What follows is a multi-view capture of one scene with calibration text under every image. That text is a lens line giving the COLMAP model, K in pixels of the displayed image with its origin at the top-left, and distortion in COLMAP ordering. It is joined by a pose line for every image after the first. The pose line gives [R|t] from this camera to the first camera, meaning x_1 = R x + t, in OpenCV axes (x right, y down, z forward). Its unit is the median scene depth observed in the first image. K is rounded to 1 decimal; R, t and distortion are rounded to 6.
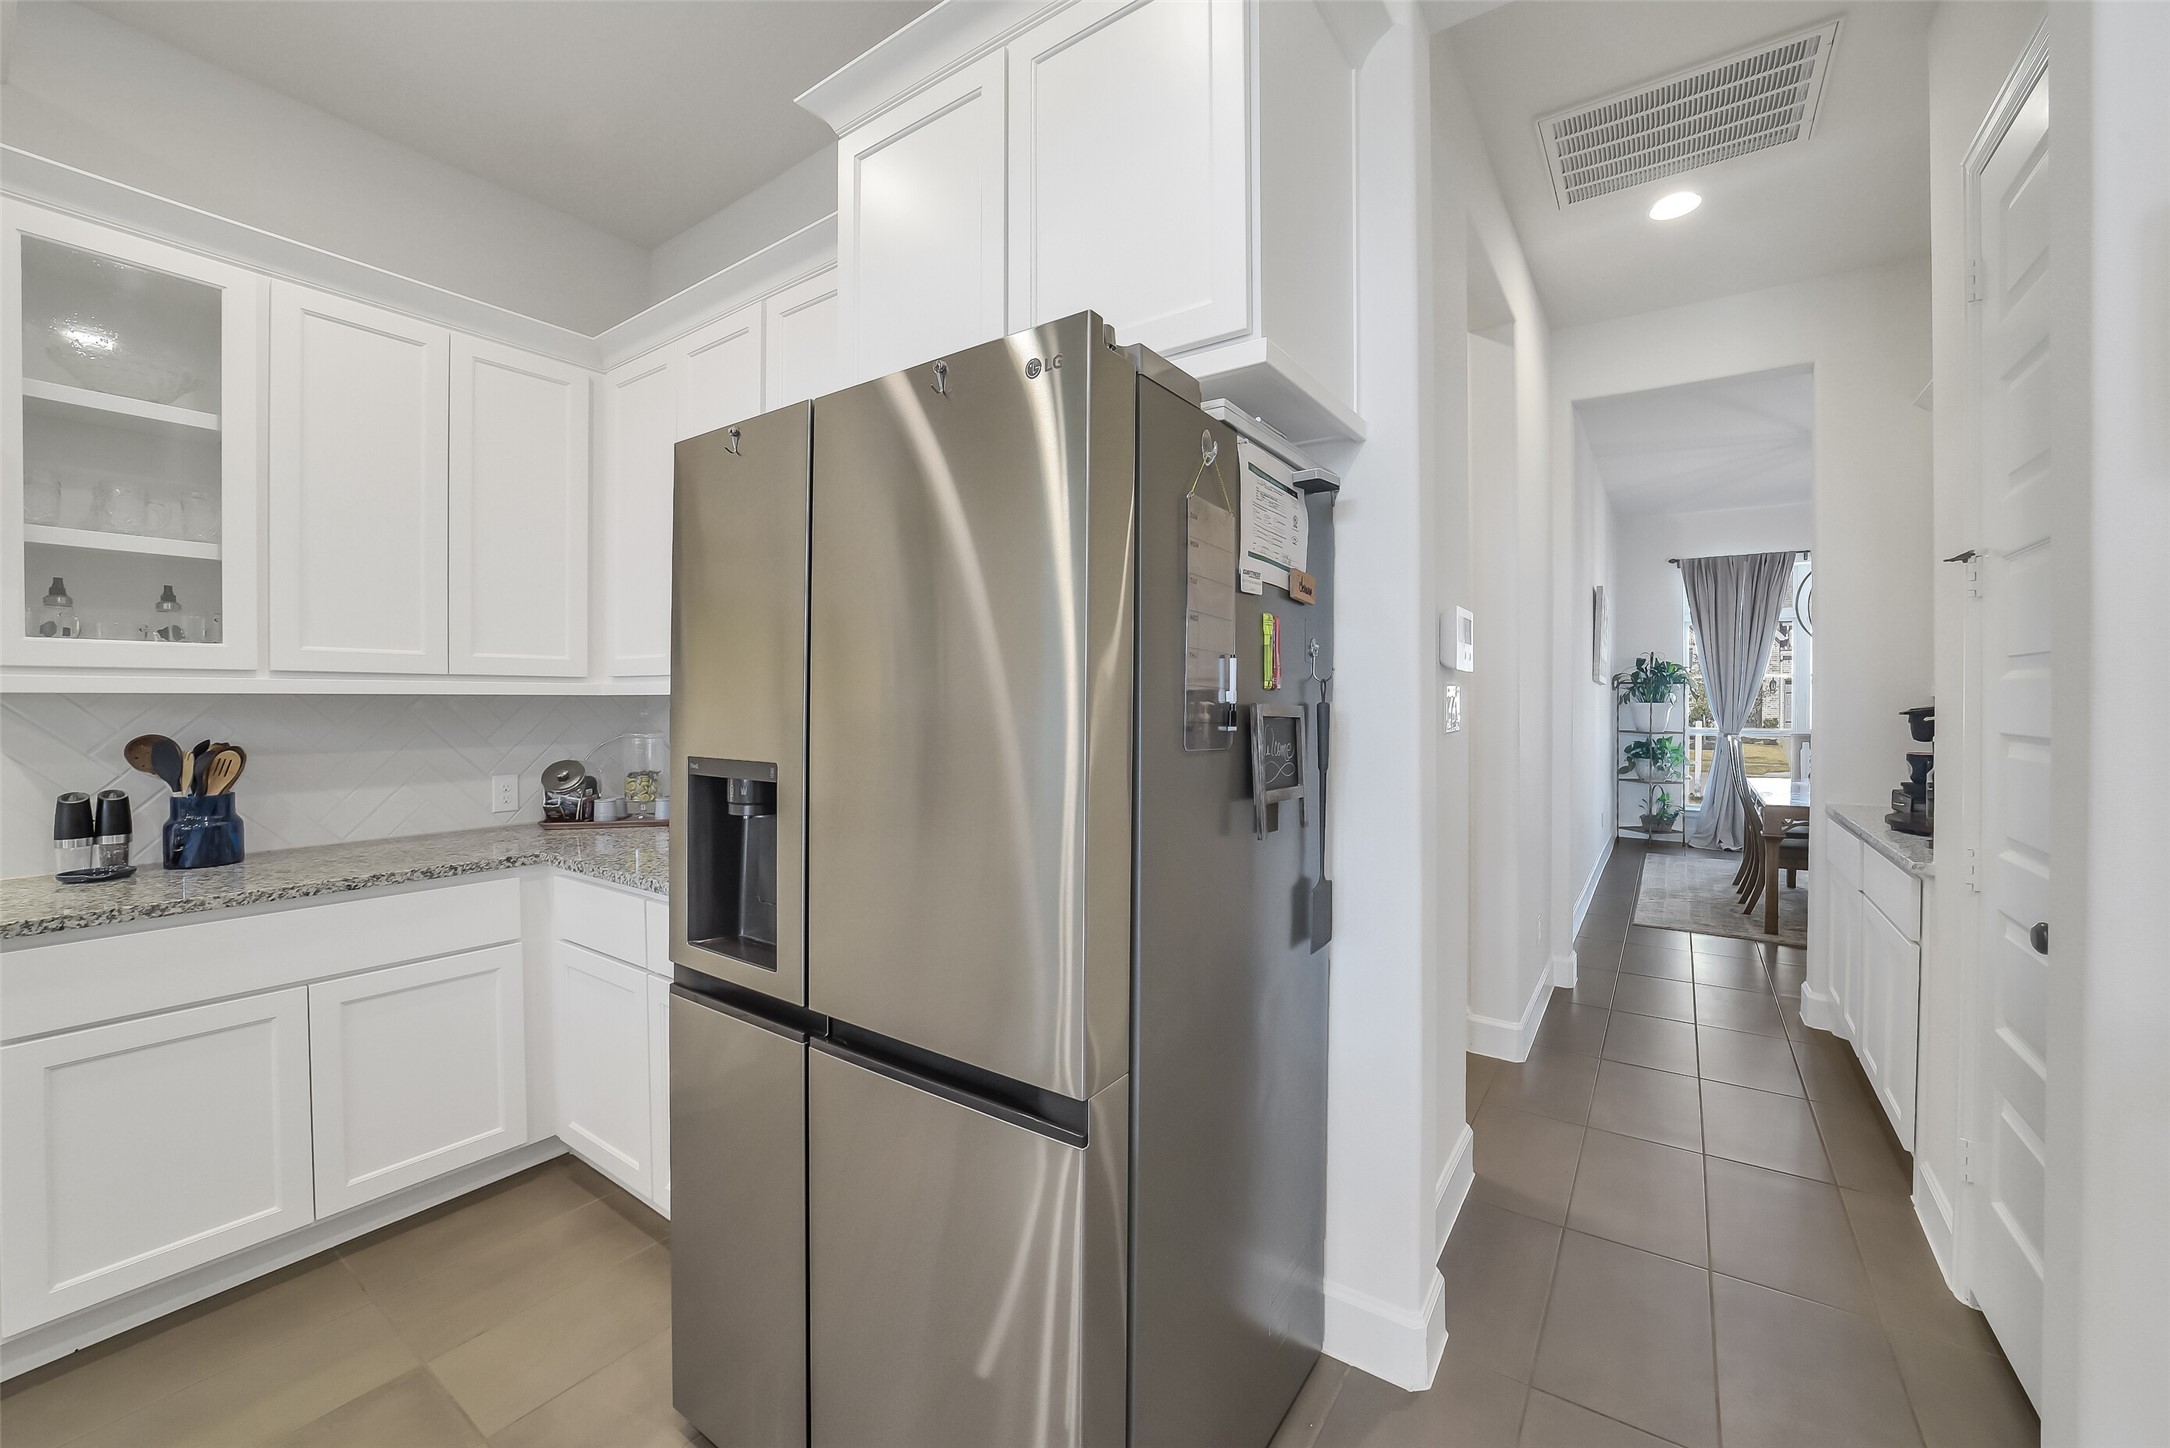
lens RADIAL K [[845.3, 0, 1083.1], [0, 845.3, 709.4], [0, 0, 1]] dist [-0.021778, 0.000044]
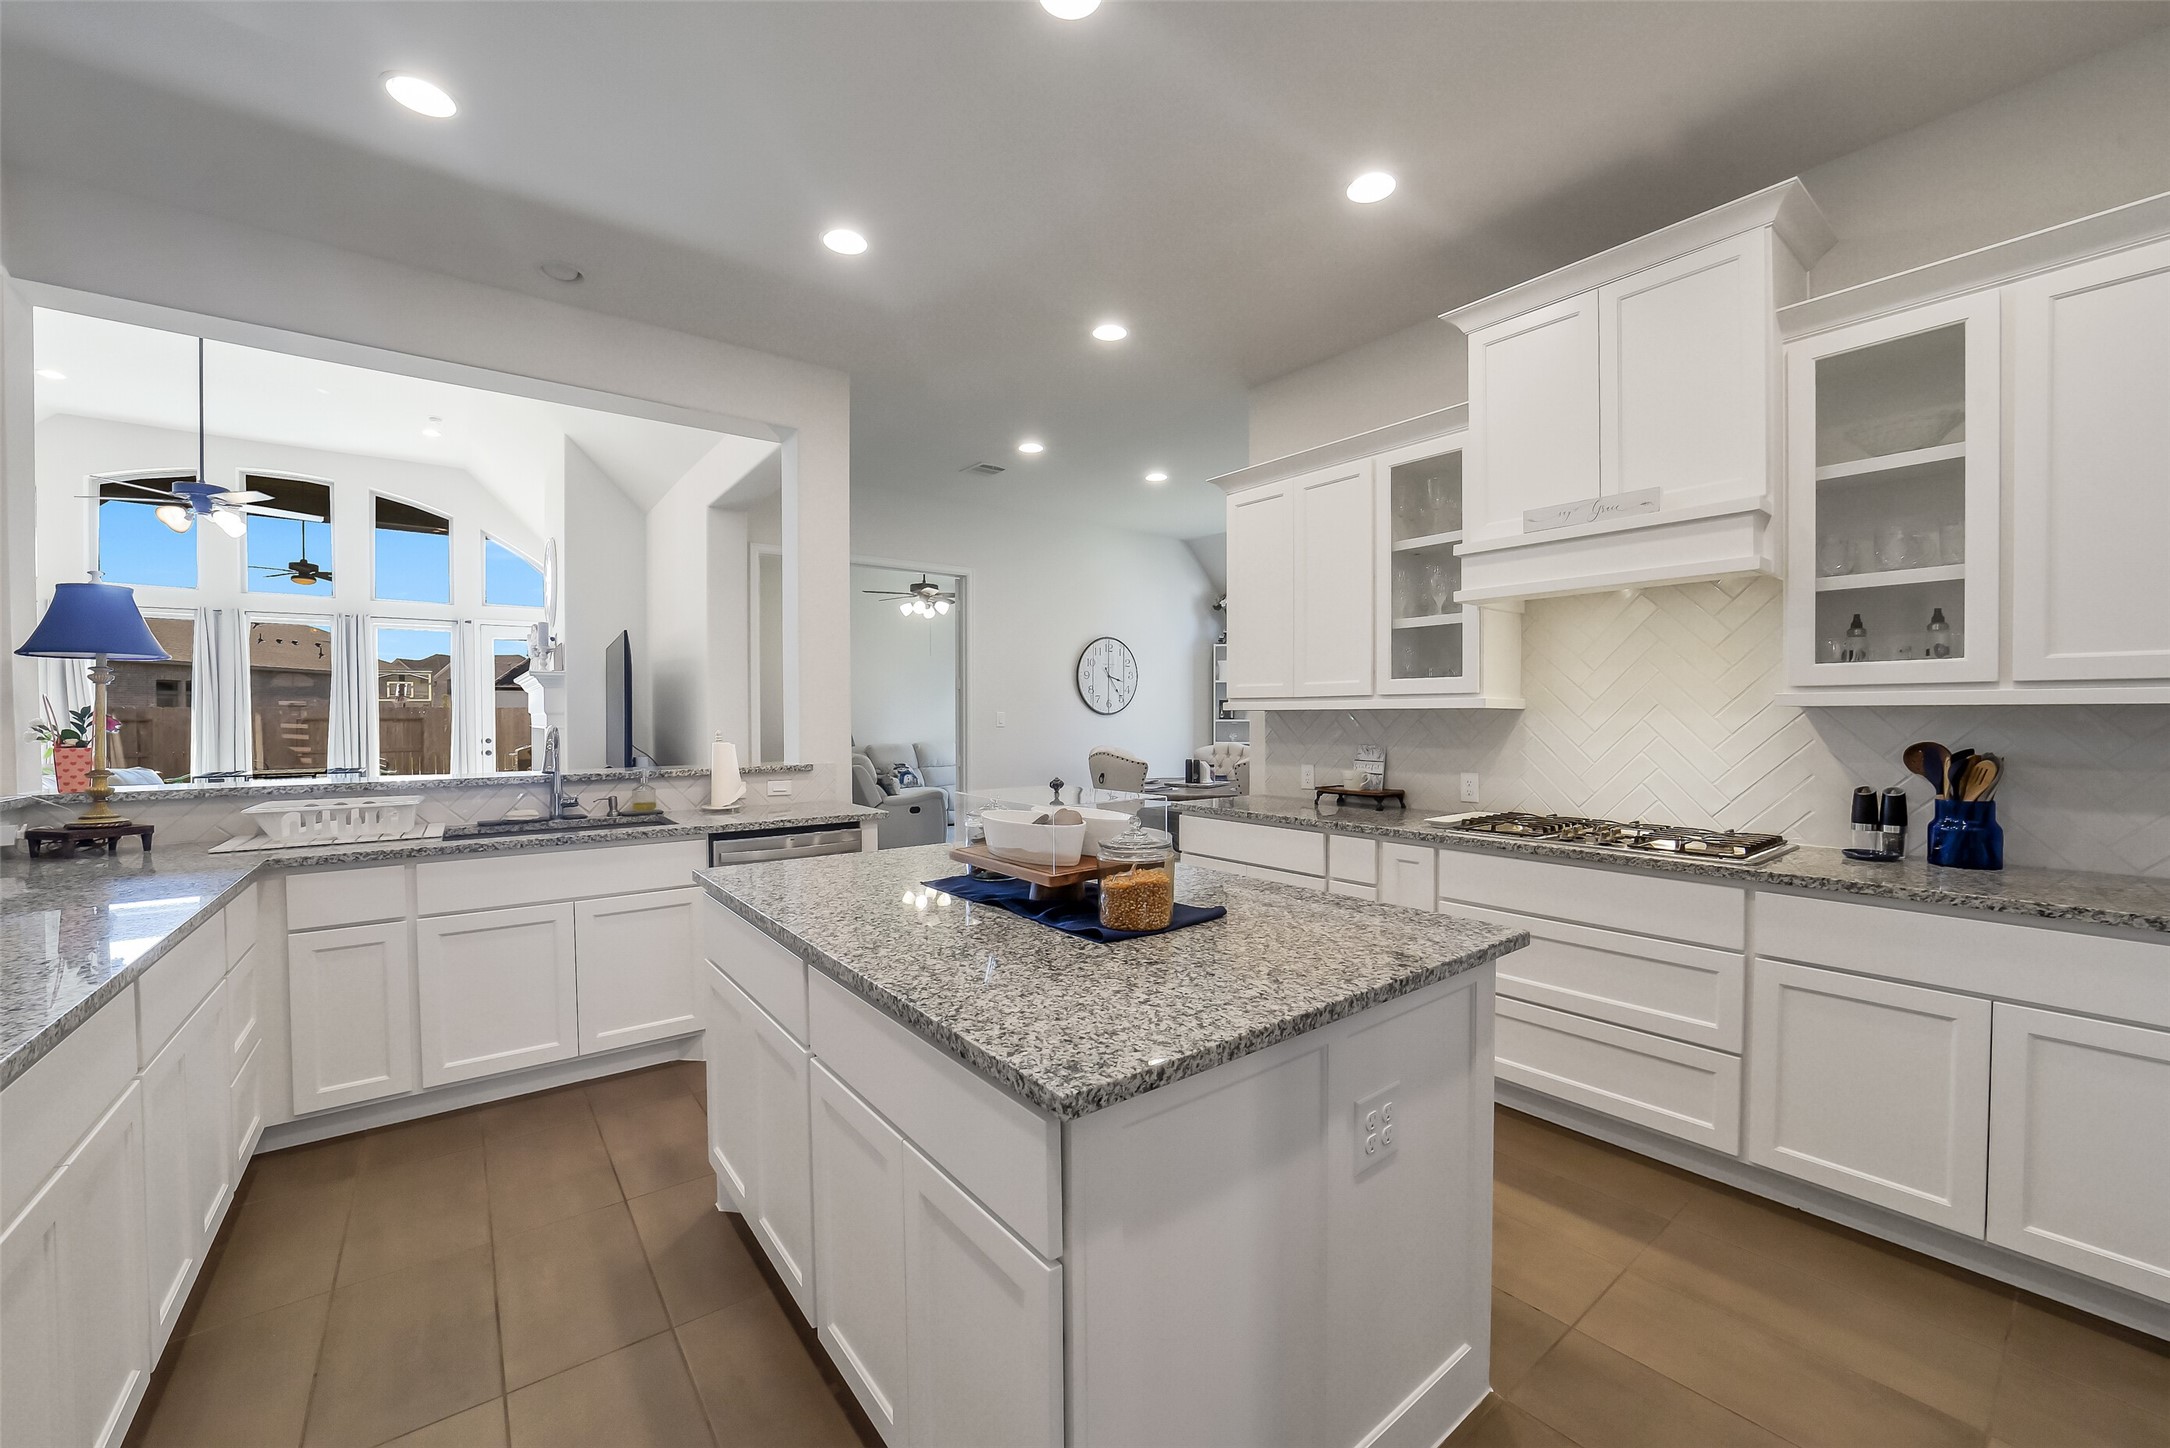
lens RADIAL K [[827.0, 0, 1085.0], [0, 827.0, 724.0], [0, 0, 1]] dist [-0.036382, 0.000208]
pose [[-0.335713, 0.011184, -0.941898, 0.287859], [-0.004565, 0.999898, 0.013500, -0.003646], [0.941953, 0.008832, -0.335628, 0.283996]]
